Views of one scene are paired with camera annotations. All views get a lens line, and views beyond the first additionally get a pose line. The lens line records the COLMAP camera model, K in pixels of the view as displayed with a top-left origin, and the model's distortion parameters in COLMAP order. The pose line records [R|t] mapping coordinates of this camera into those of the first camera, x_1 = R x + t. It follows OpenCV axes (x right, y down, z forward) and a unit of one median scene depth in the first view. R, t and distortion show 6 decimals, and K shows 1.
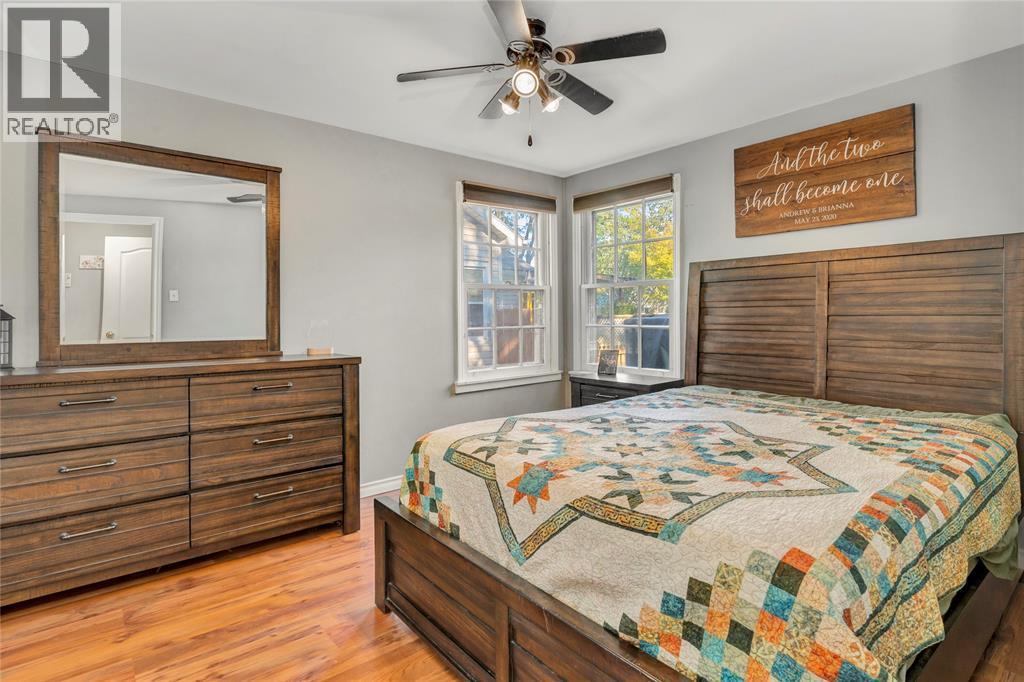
lens RADIAL K [[518.0, 0, 509.9], [0, 518.0, 333.3], [0, 0, 1]] dist [-0.009942, 0.000023]
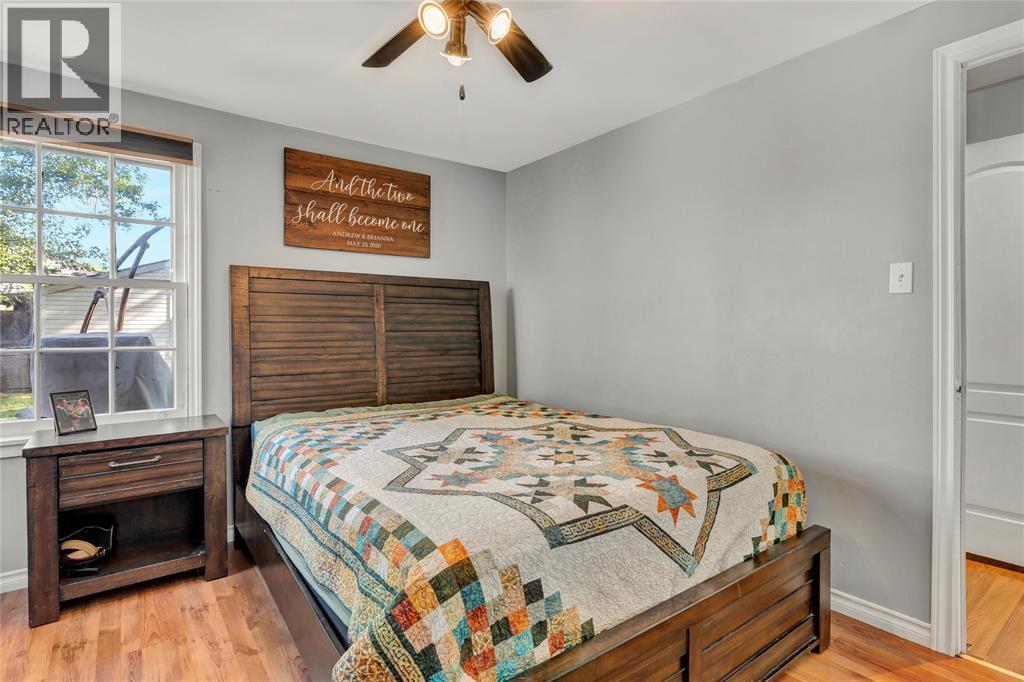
lens RADIAL K [[518.0, 0, 509.9], [0, 518.0, 333.3], [0, 0, 1]] dist [-0.009942, 0.000023]
pose [[0.040208, -0.002546, 0.999188, -0.533072], [0.037670, 0.999290, 0.001030, -0.021335], [-0.998481, 0.037598, 0.040275, 0.688949]]
